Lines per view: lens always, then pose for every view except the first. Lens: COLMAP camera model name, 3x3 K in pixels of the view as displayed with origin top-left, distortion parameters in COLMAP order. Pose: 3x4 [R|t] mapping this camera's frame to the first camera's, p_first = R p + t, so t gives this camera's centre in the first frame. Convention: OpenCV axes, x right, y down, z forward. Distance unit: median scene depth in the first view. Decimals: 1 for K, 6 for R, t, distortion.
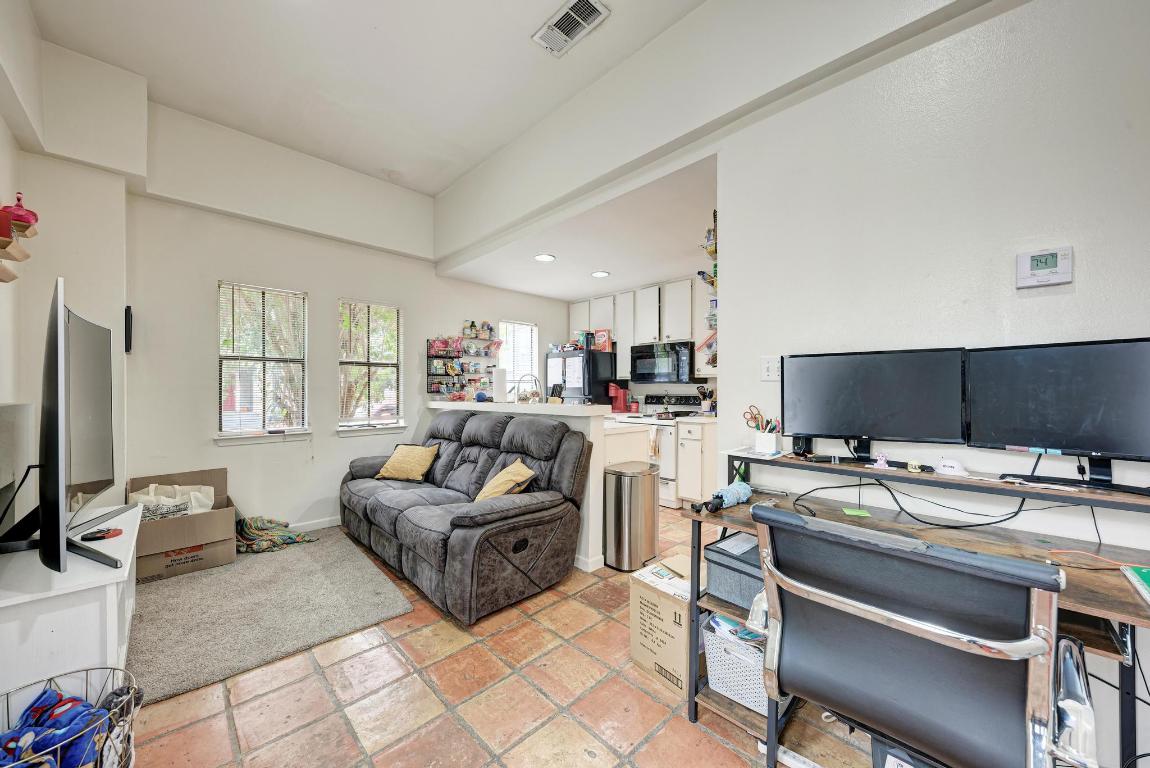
lens RADIAL K [[415.4, 0, 574.2], [0, 415.4, 388.4], [0, 0, 1]] dist [0.015945, -0.000116]
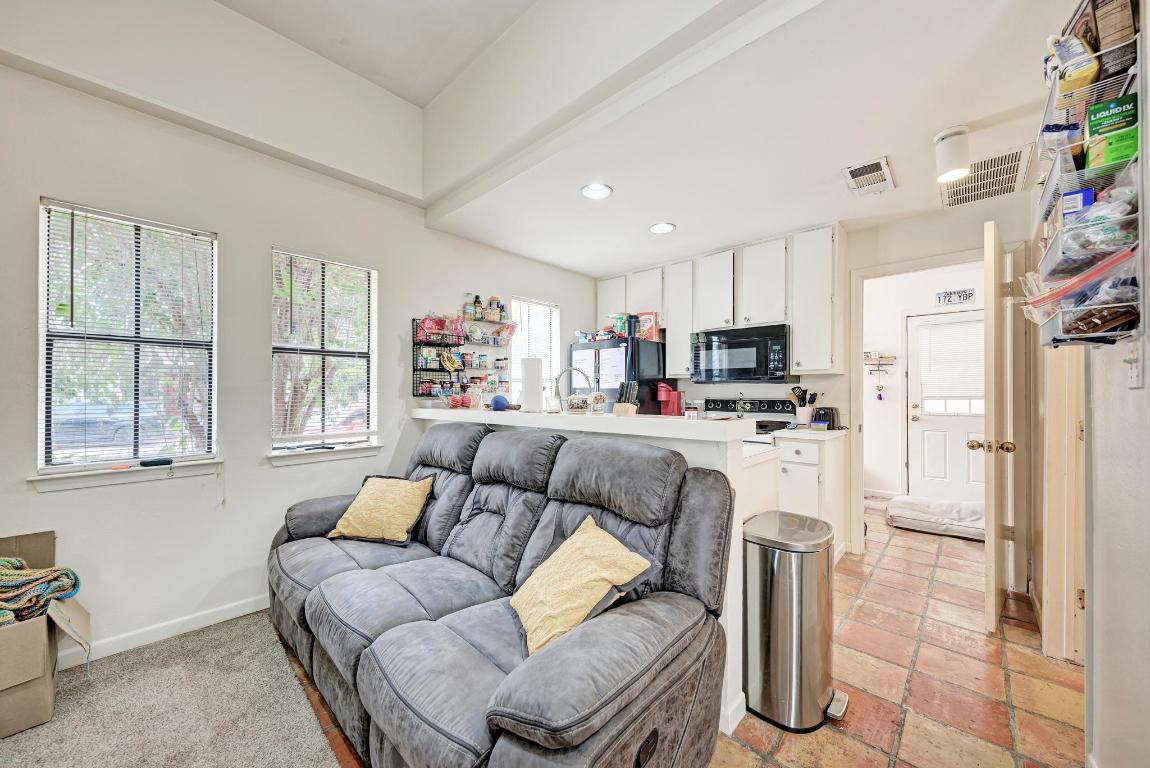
lens RADIAL K [[415.4, 0, 573.5], [0, 415.4, 389.0], [0, 0, 1]] dist [0.015945, -0.000116]
pose [[0.998919, 0.001020, 0.046467, -0.125388], [-0.000844, 0.999992, -0.003803, 0.001470], [-0.046471, 0.003760, 0.998913, 0.314676]]
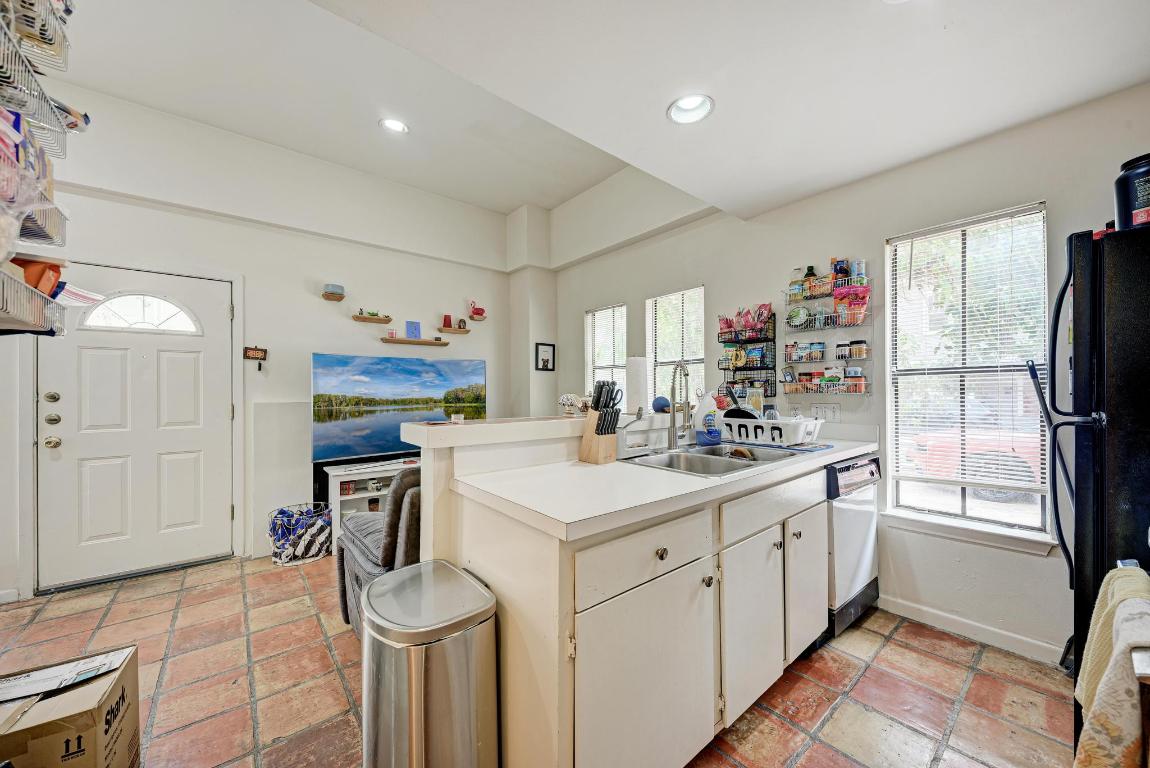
lens RADIAL K [[415.4, 0, 572.6], [0, 415.4, 391.1], [0, 0, 1]] dist [0.015945, -0.000116]
pose [[-0.079716, -0.002319, -0.996815, 0.372029], [0.009529, 0.999950, -0.003088, 0.000937], [0.996772, -0.009745, -0.079690, 0.827484]]
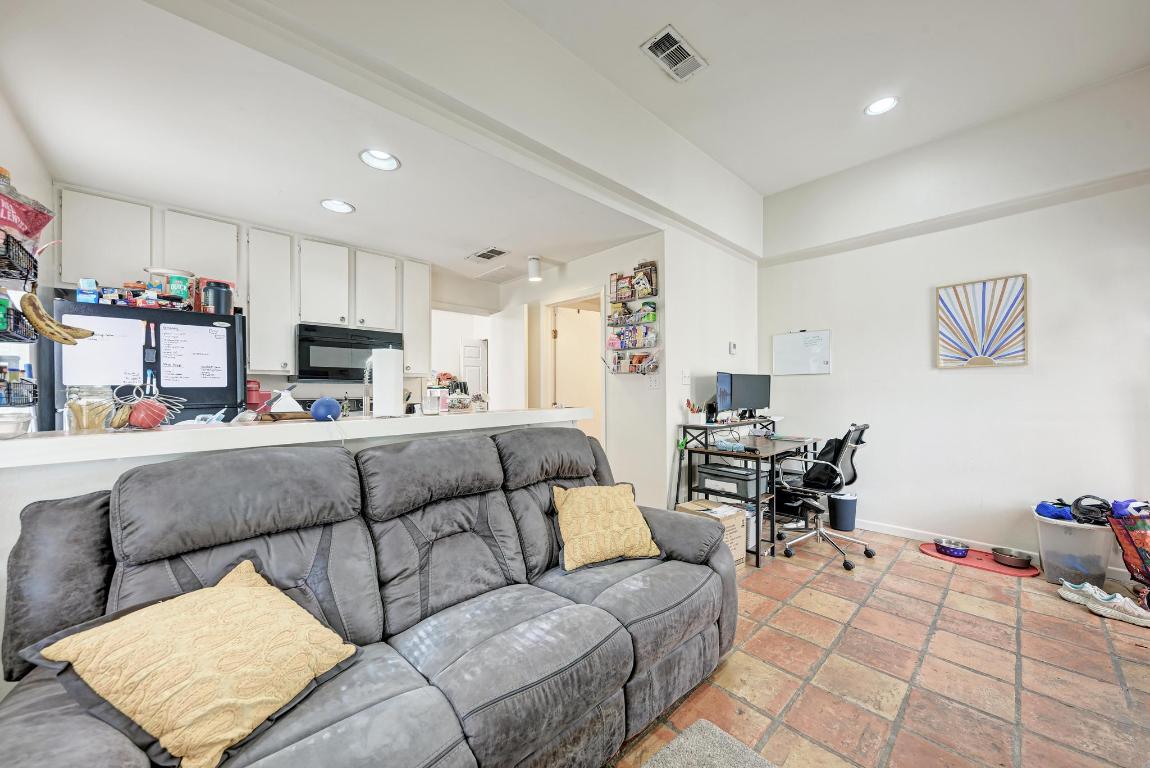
lens RADIAL K [[415.4, 0, 574.4], [0, 415.4, 388.4], [0, 0, 1]] dist [0.015945, -0.000116]
pose [[0.009053, 0.004470, 0.999949, -0.591639], [-0.000371, 0.999990, -0.004467, 0.001905], [-0.999959, -0.000331, 0.009055, 0.670533]]
